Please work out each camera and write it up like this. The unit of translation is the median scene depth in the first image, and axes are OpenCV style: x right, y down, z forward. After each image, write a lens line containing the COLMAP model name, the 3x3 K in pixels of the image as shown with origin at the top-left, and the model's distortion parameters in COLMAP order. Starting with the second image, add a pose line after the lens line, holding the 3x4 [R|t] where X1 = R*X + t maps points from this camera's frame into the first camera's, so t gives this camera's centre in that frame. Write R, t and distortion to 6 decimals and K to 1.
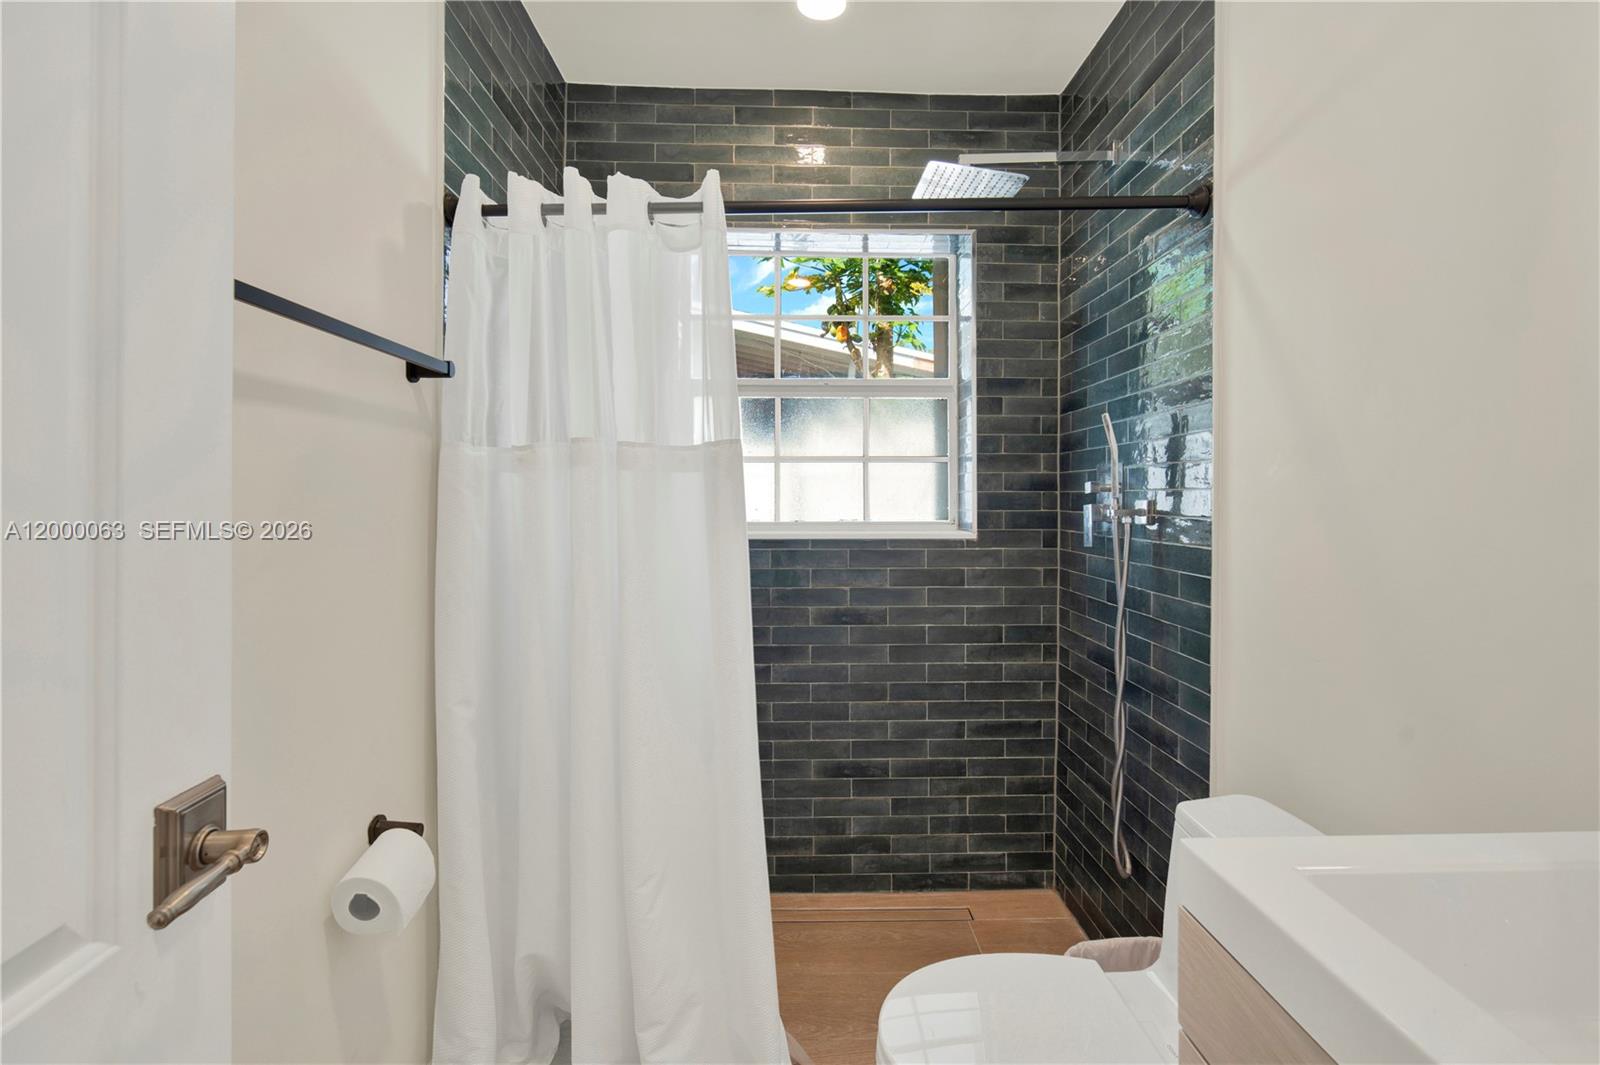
lens RADIAL K [[730.5, 0, 804.1], [0, 730.5, 504.8], [0, 0, 1]] dist [-0.002651, -0.000119]
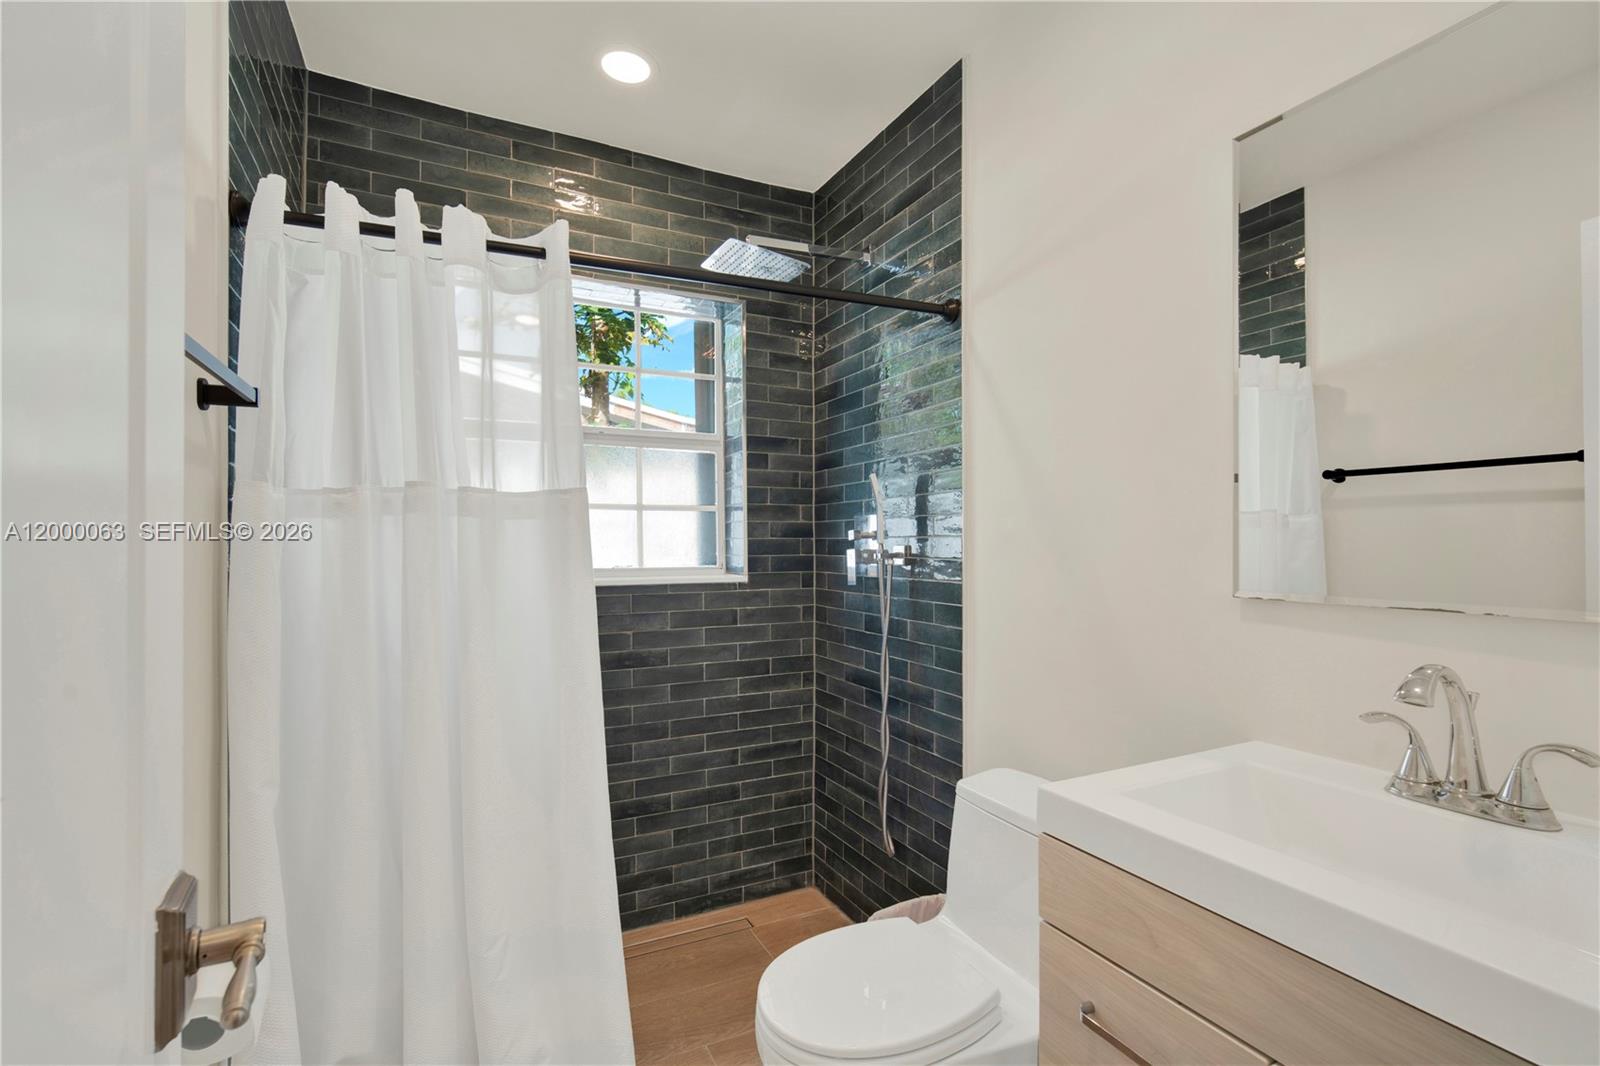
lens RADIAL K [[723.6, 0, 796.0], [0, 723.6, 548.2], [0, 0, 1]] dist [-0.000973, -0.000081]
pose [[0.910372, -0.006520, 0.413739, -0.149915], [0.008157, 0.999964, -0.002190, -0.000385], [-0.413710, 0.005369, 0.910393, -0.023533]]
